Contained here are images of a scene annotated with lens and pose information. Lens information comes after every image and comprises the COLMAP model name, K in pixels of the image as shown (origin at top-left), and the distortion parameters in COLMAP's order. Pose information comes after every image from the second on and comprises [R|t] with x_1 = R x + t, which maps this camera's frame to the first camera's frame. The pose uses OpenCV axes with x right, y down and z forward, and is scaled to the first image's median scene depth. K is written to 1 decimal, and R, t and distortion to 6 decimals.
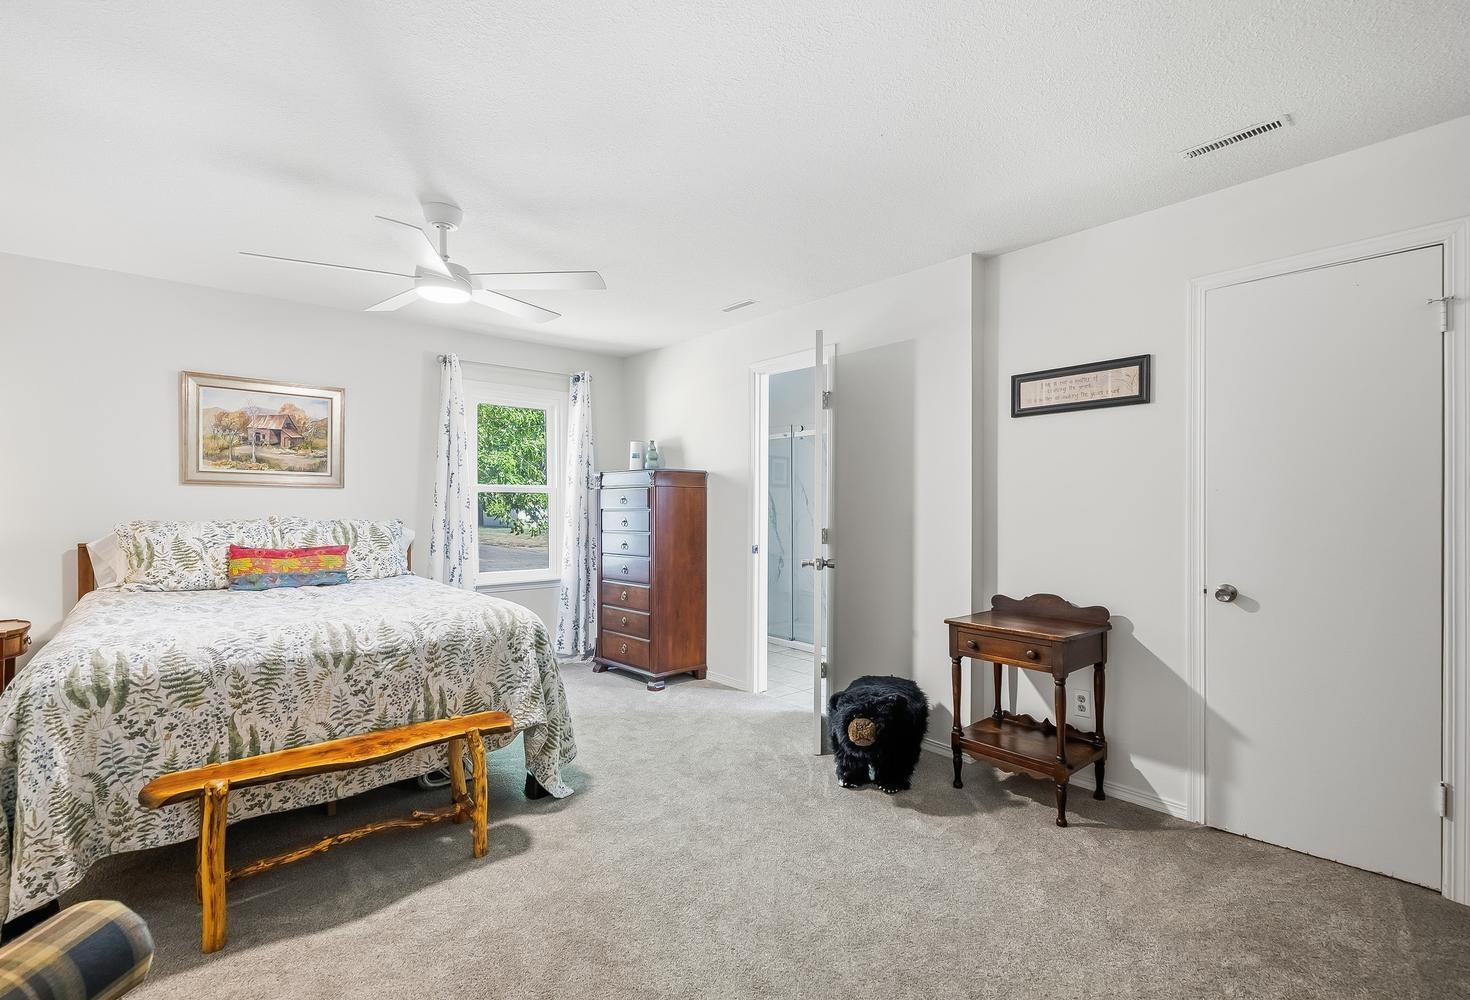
lens RADIAL K [[698.9, 0, 735.0], [0, 698.9, 500.0], [0, 0, 1]] dist [0.001607, 0.000053]
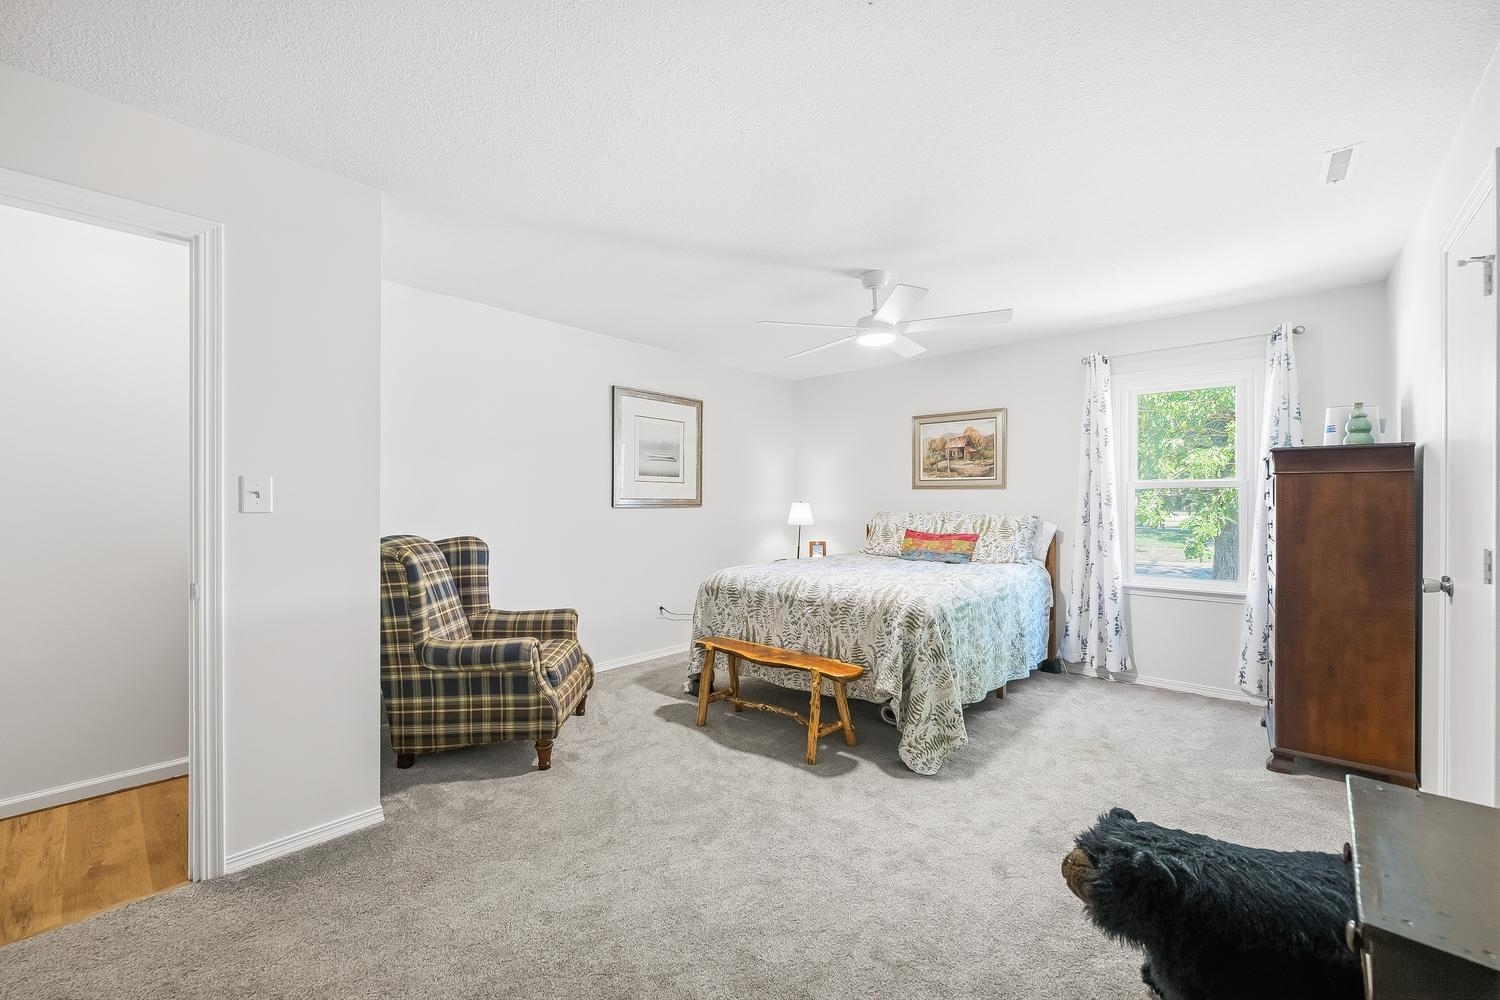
lens RADIAL K [[601.2, 0, 750.0], [0, 601.2, 500.0], [0, 0, 1]] dist [-0.001017, -0.000110]
pose [[0.104799, -0.006995, -0.994469, 0.668578], [0.006536, 0.999959, -0.006345, 0.010193], [0.994472, -0.005835, 0.104841, 0.667100]]
